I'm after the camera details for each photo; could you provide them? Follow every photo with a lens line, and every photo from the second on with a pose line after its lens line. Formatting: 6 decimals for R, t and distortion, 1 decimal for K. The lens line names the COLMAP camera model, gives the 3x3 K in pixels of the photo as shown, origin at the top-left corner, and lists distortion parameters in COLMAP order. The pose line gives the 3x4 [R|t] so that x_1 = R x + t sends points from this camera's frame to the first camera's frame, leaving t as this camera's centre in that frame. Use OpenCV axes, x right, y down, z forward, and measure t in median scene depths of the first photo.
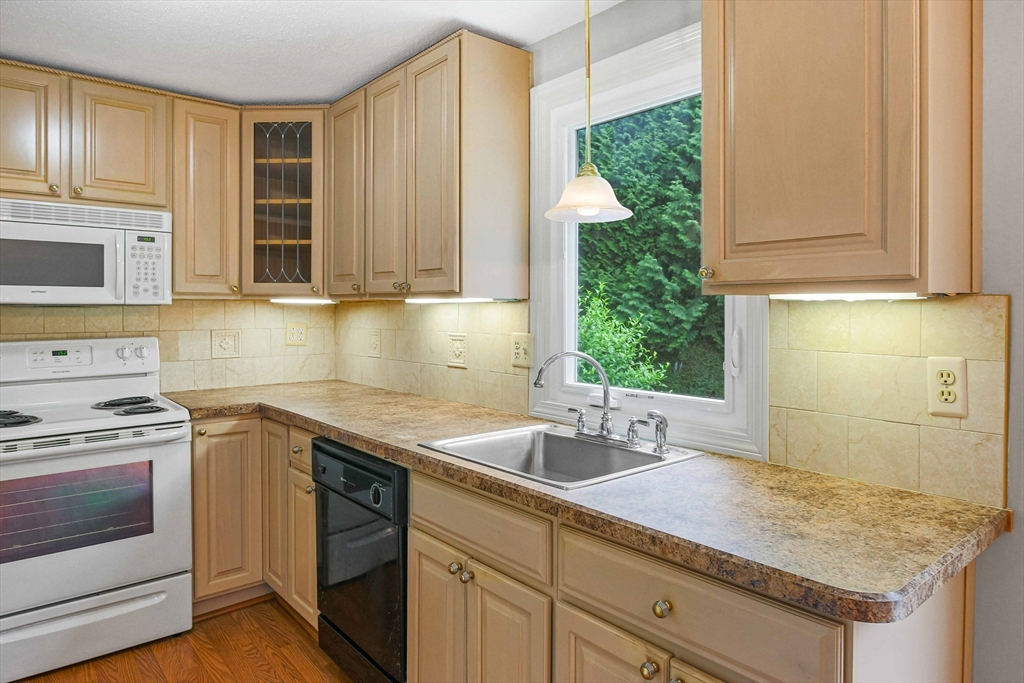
lens RADIAL K [[631.5, 0, 508.4], [0, 631.5, 313.9], [0, 0, 1]] dist [-0.003976, 0.000991]
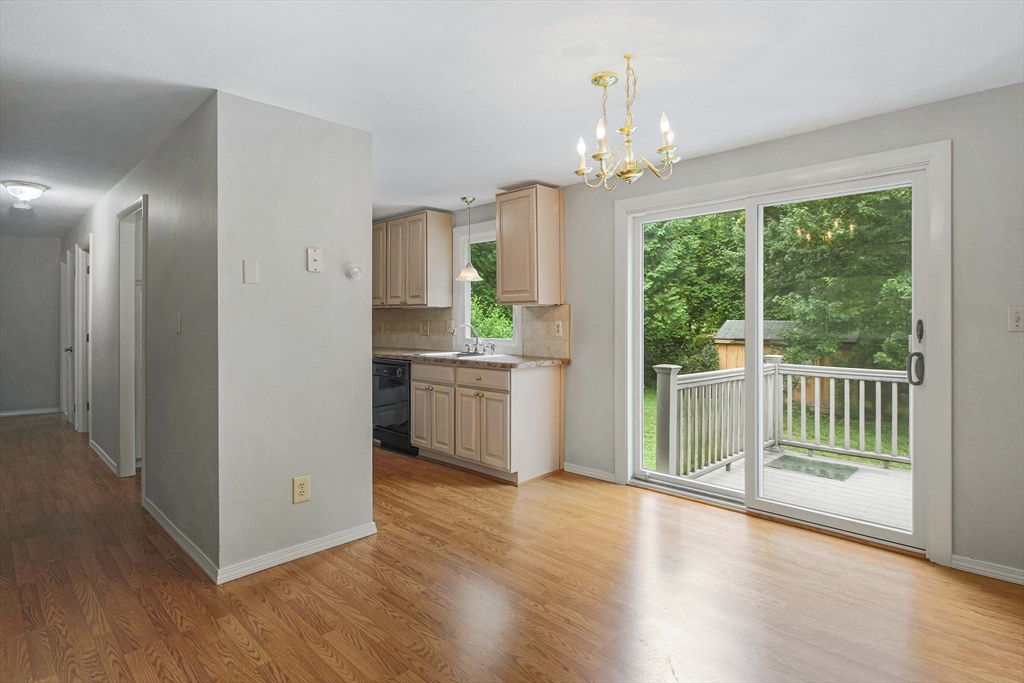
lens RADIAL K [[529.4, 0, 505.6], [0, 529.4, 318.9], [0, 0, 1]] dist [-0.006045, -0.008840]
pose [[0.995251, -0.001239, 0.097335, 0.038419], [0.002026, 0.999966, -0.007986, 0.047194], [-0.097322, 0.008145, 0.995220, -1.280170]]
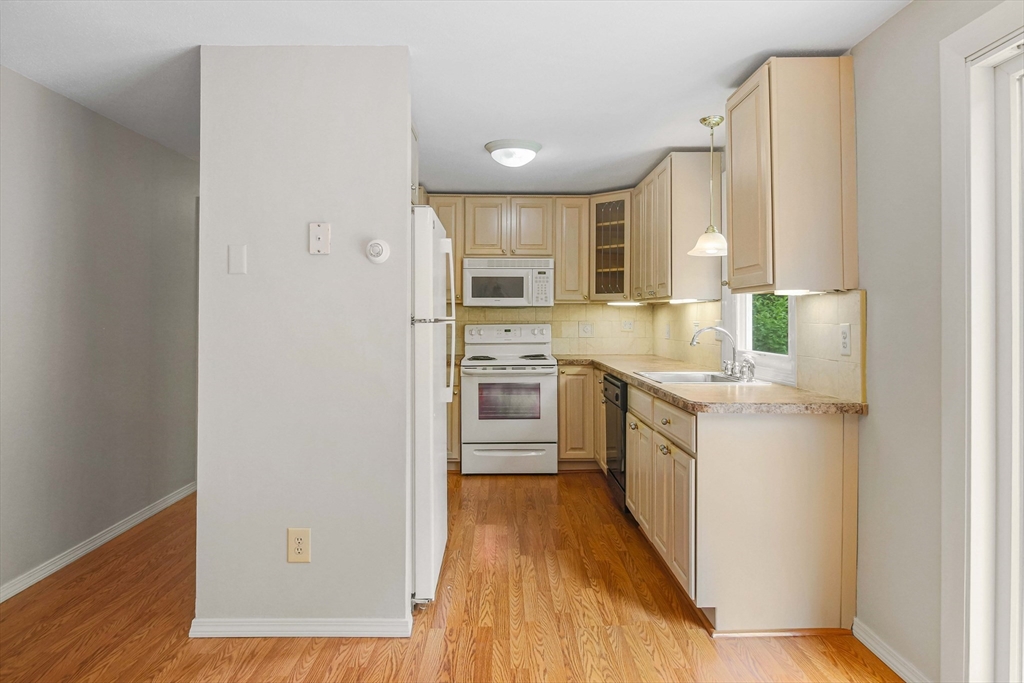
lens RADIAL K [[602.6, 0, 506.7], [0, 602.6, 313.2], [0, 0, 1]] dist [0.006256, -0.011166]
pose [[0.771428, -0.004978, -0.636298, 0.627593], [-0.005926, 0.999870, -0.015006, 0.041643], [0.636289, 0.015347, 0.771298, -0.603411]]
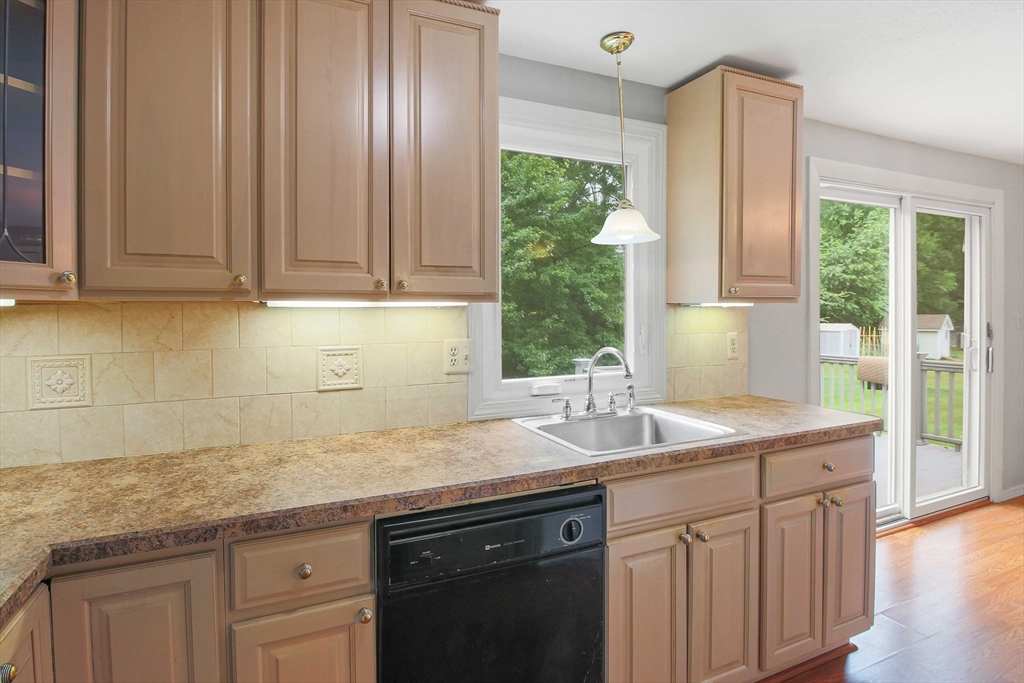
lens RADIAL K [[529.4, 0, 518.9], [0, 529.4, 315.4], [0, 0, 1]] dist [-0.006045, -0.008840]
pose [[0.259819, -0.015476, 0.965533, -0.770985], [0.011483, 0.999850, 0.012935, -0.014669], [-0.965589, 0.007727, 0.259958, 0.737603]]
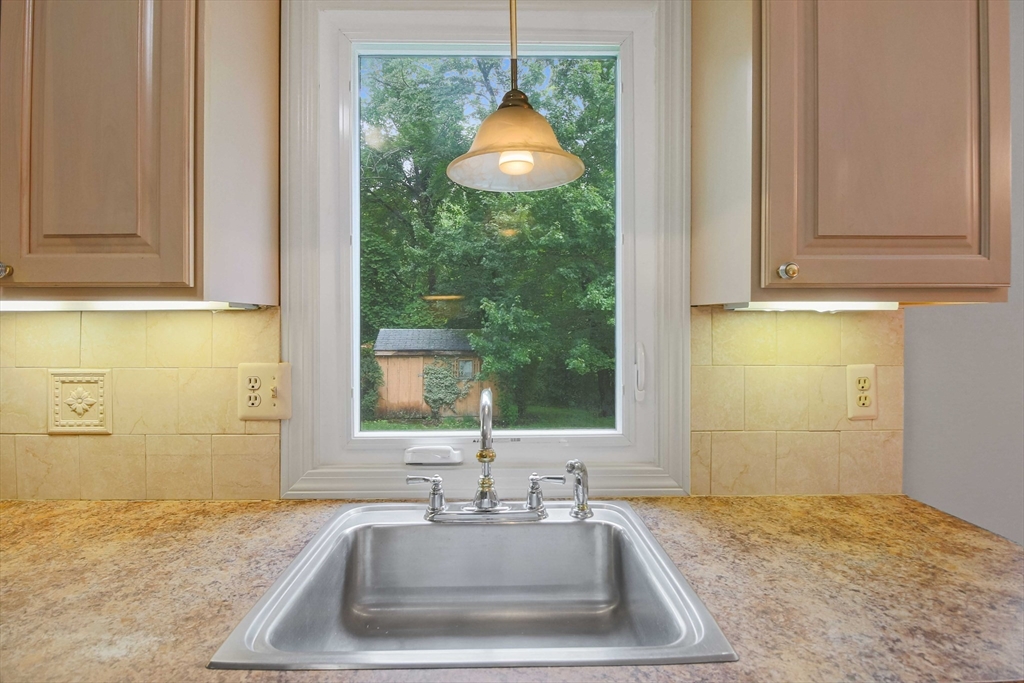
lens RADIAL K [[529.4, 0, 519.3], [0, 529.4, 322.3], [0, 0, 1]] dist [-0.006045, -0.008840]
pose [[0.631656, 0.000851, 0.775249, -0.223692], [0.009321, 0.999919, -0.008692, -0.001025], [-0.775193, 0.012716, 0.631596, 0.523961]]
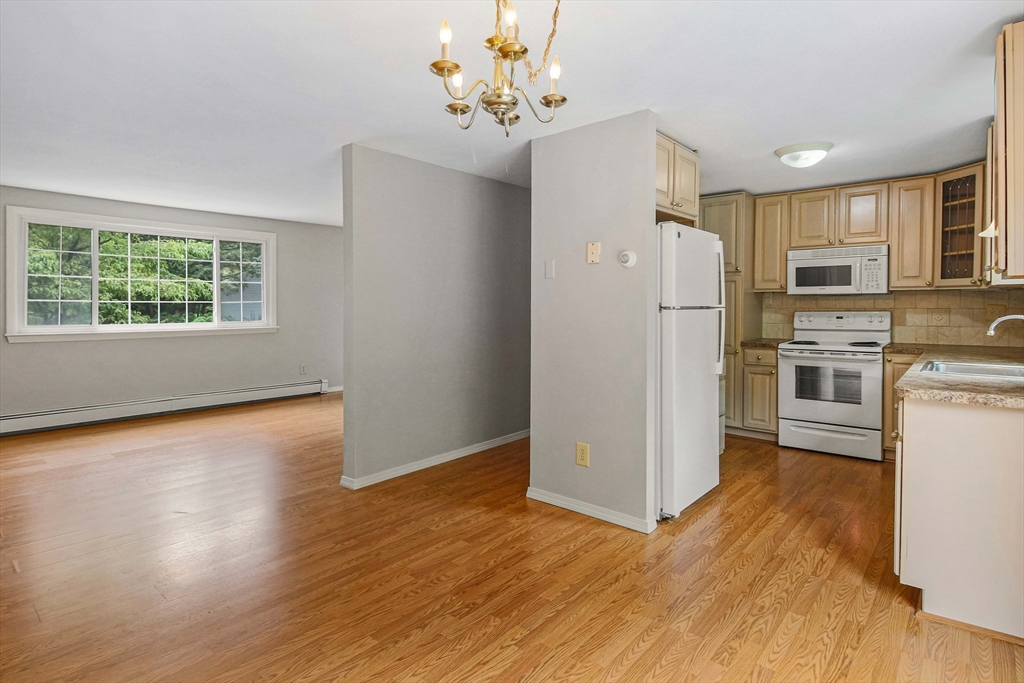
lens RADIAL K [[529.4, 0, 506.7], [0, 529.4, 312.3], [0, 0, 1]] dist [-0.006045, -0.008840]
pose [[0.147747, 0.012198, -0.988950, 1.033238], [-0.006969, 0.999912, 0.011292, 0.038514], [0.989001, 0.005223, 0.147819, -0.429278]]
